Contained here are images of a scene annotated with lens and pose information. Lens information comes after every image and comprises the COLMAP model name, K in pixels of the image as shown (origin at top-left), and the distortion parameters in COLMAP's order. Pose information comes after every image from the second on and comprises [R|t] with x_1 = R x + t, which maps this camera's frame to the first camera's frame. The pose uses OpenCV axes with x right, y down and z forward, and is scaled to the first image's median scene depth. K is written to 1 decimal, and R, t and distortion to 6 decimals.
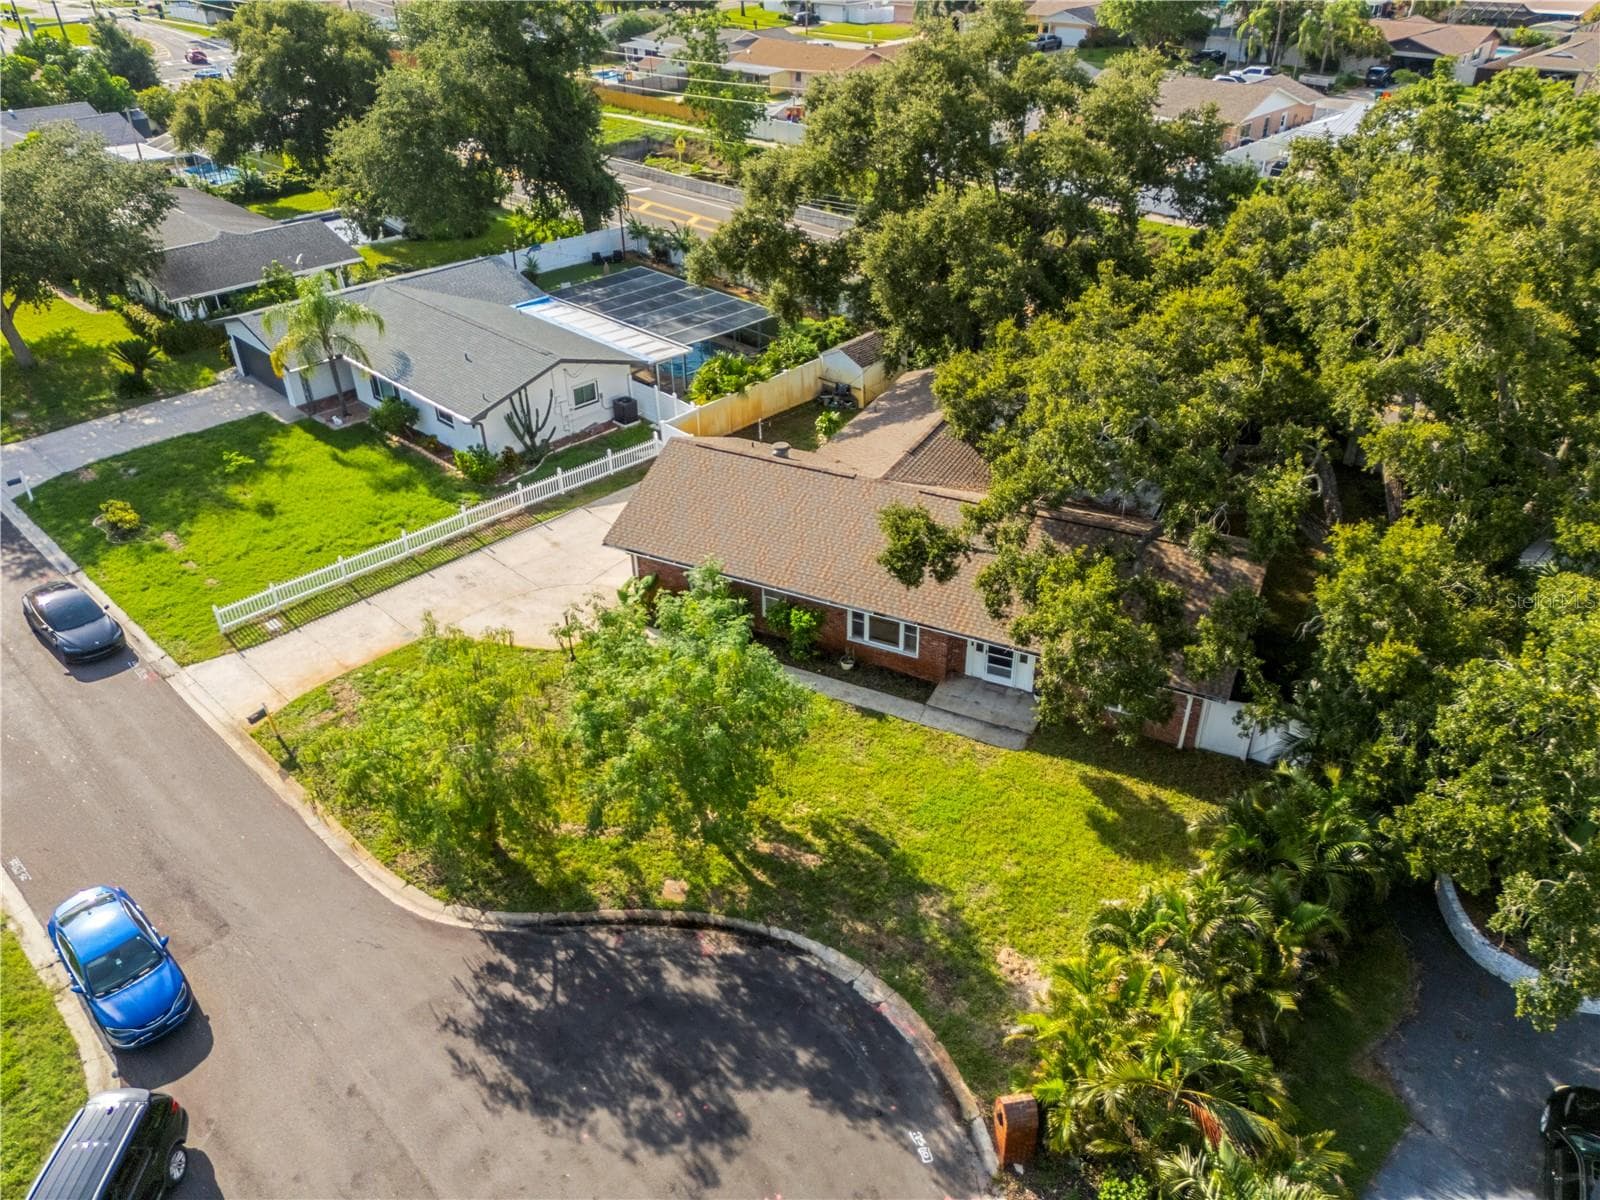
lens RADIAL K [[1175.1, 0, 800.0], [0, 1175.1, 600.0], [0, 0, 1]] dist [0.100413, -0.080291]
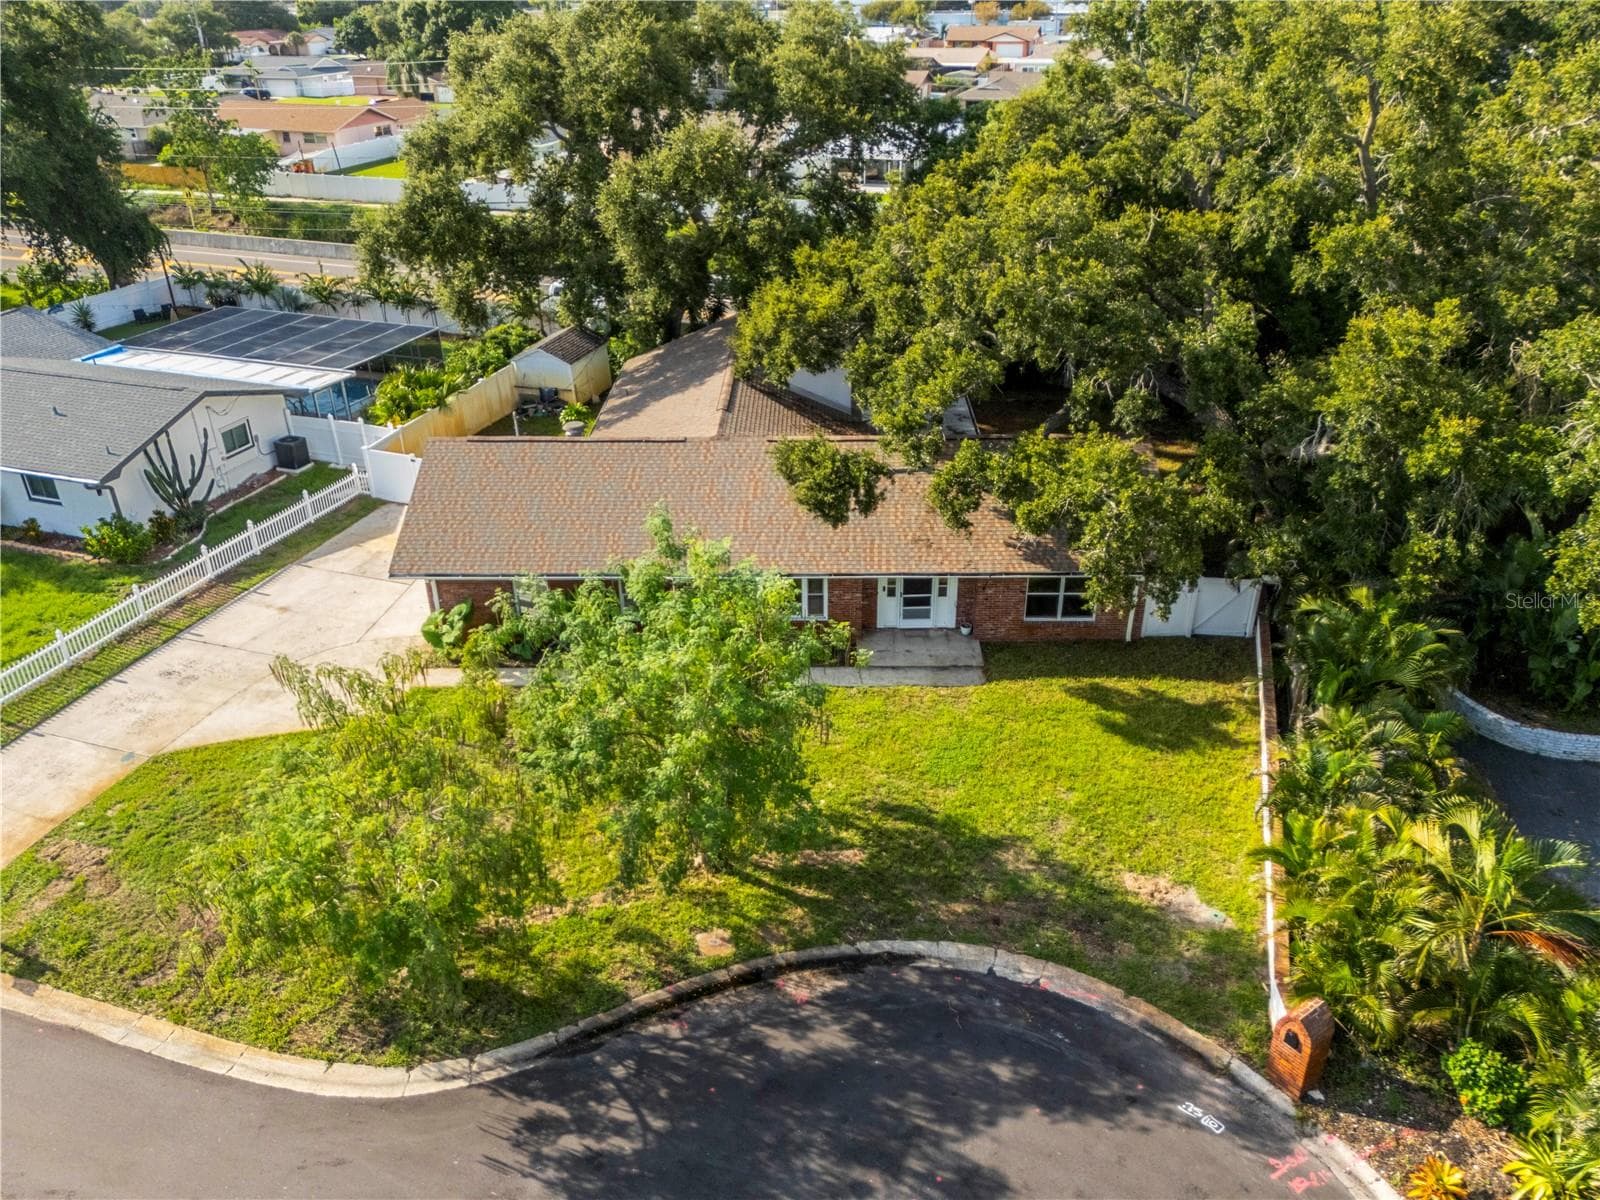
lens RADIAL K [[1171.4, 0, 800.0], [0, 1171.4, 600.0], [0, 0, 1]] dist [0.061086, -0.029080]
pose [[0.900821, -0.203655, 0.383466, -0.198498], [0.230091, 0.972877, -0.023834, 0.041528], [-0.368211, 0.109703, 0.923247, 0.172863]]
